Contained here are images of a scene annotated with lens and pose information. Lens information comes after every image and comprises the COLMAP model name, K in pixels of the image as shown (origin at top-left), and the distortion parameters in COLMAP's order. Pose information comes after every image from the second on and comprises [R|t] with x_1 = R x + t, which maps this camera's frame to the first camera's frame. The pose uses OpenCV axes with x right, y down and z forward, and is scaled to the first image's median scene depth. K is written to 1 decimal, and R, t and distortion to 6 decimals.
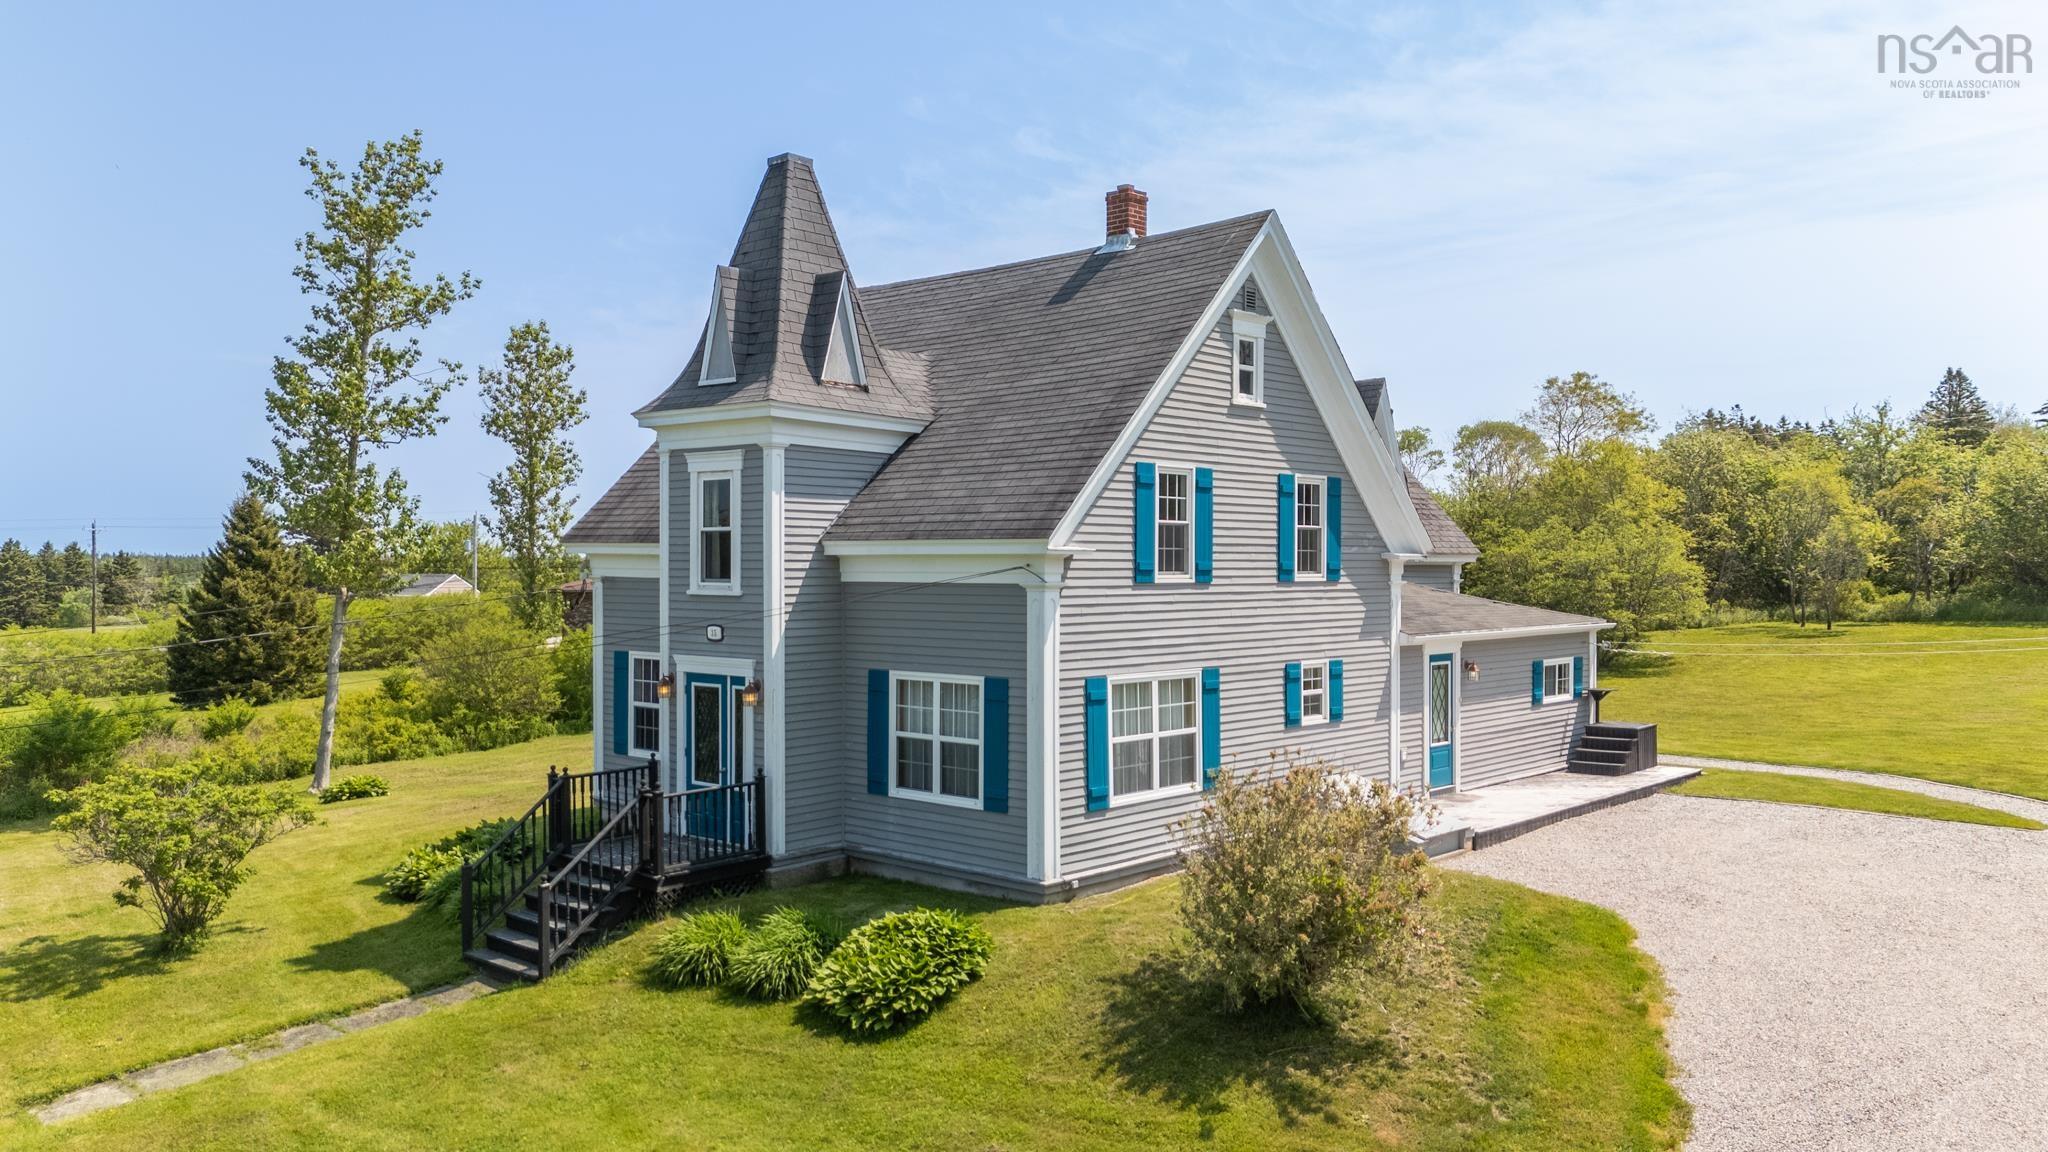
lens RADIAL K [[1464.4, 0, 1035.9], [0, 1464.4, 536.7], [0, 0, 1]] dist [0.103162, -0.101649]
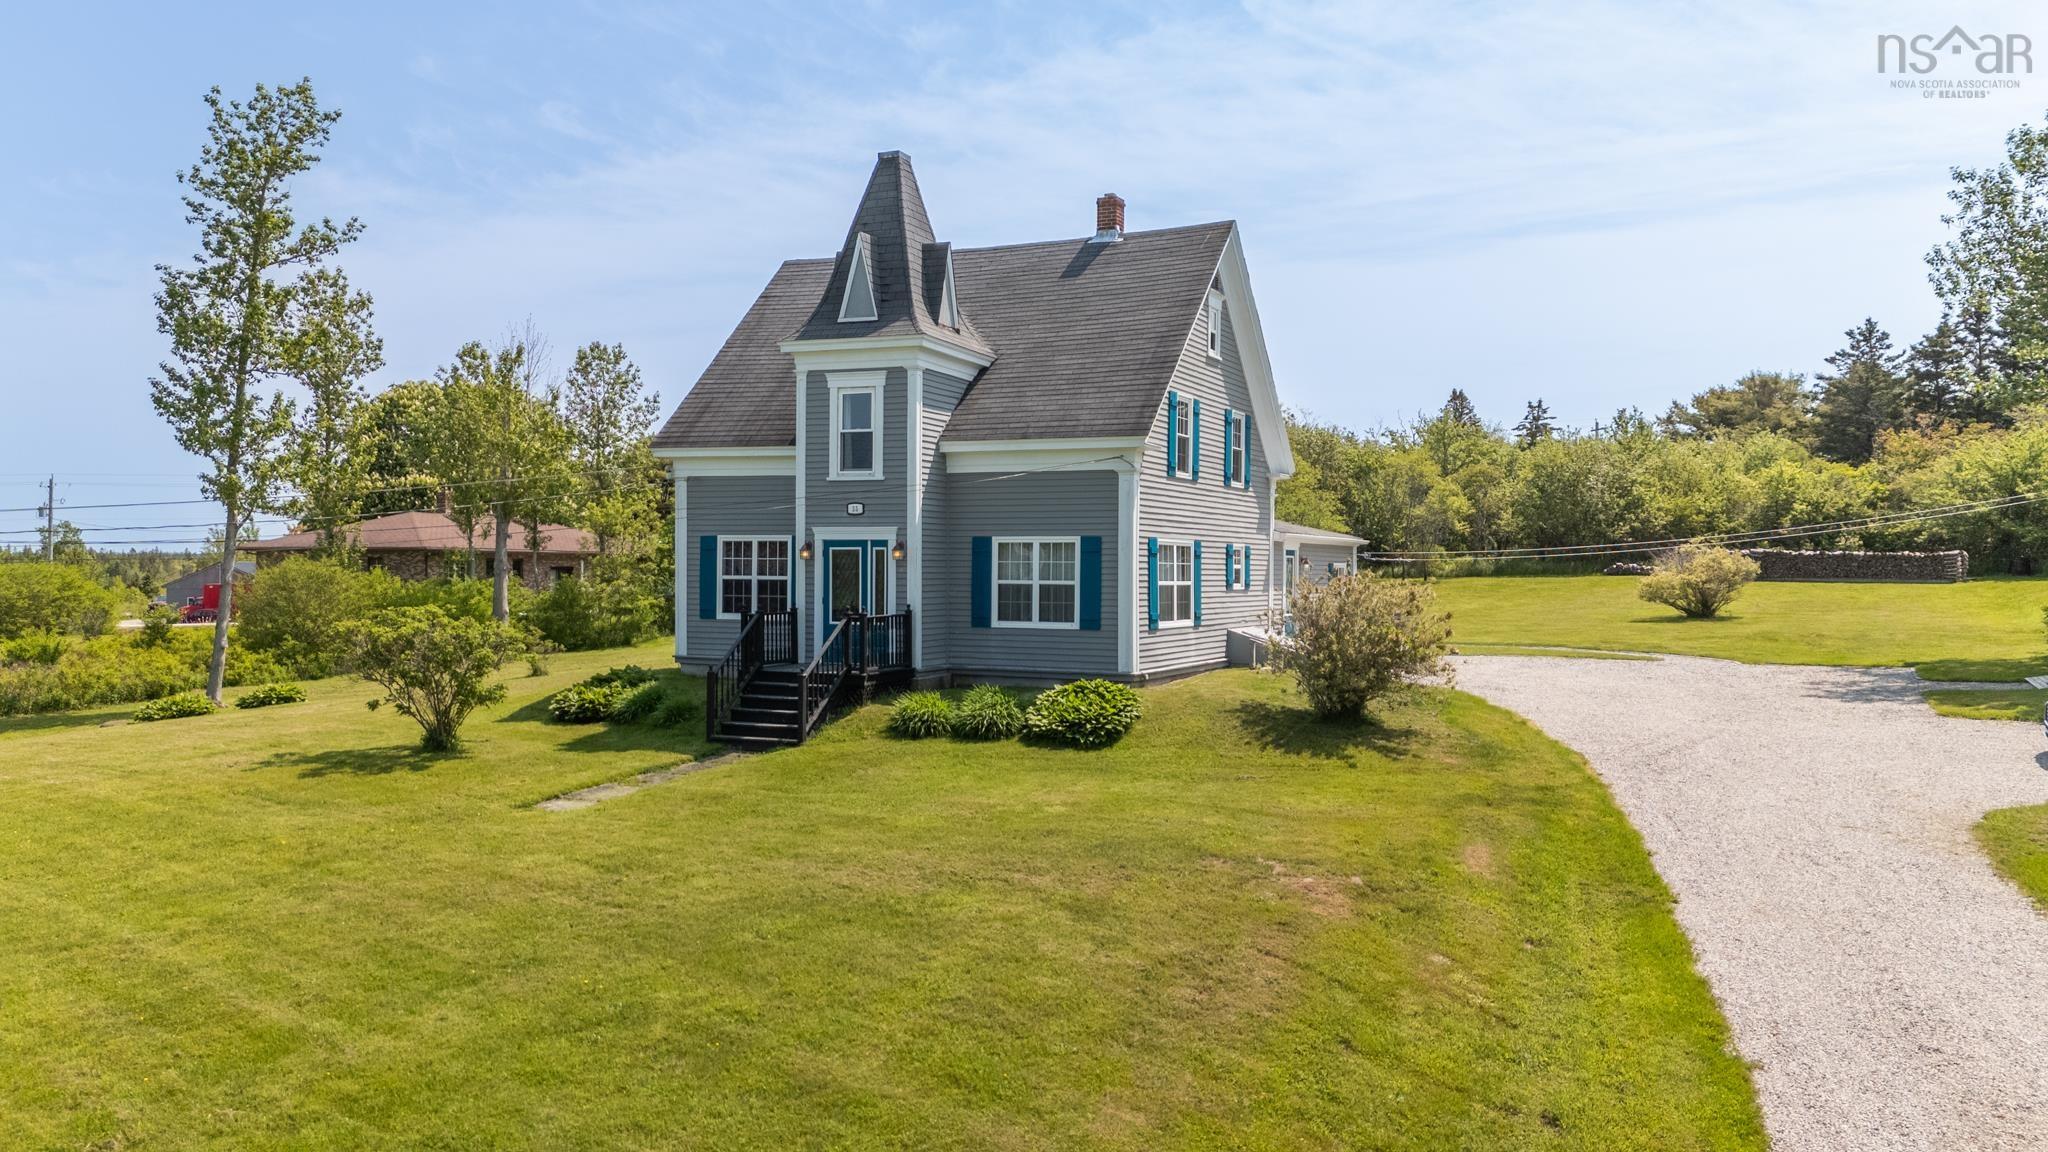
lens RADIAL K [[1464.4, 0, 1035.9], [0, 1464.4, 536.7], [0, 0, 1]] dist [0.103162, -0.101649]
pose [[0.957486, 0.012572, 0.288205, -0.438884], [-0.012997, 0.999915, -0.000440, 0.088082], [-0.288186, -0.003325, 0.957569, -0.312171]]
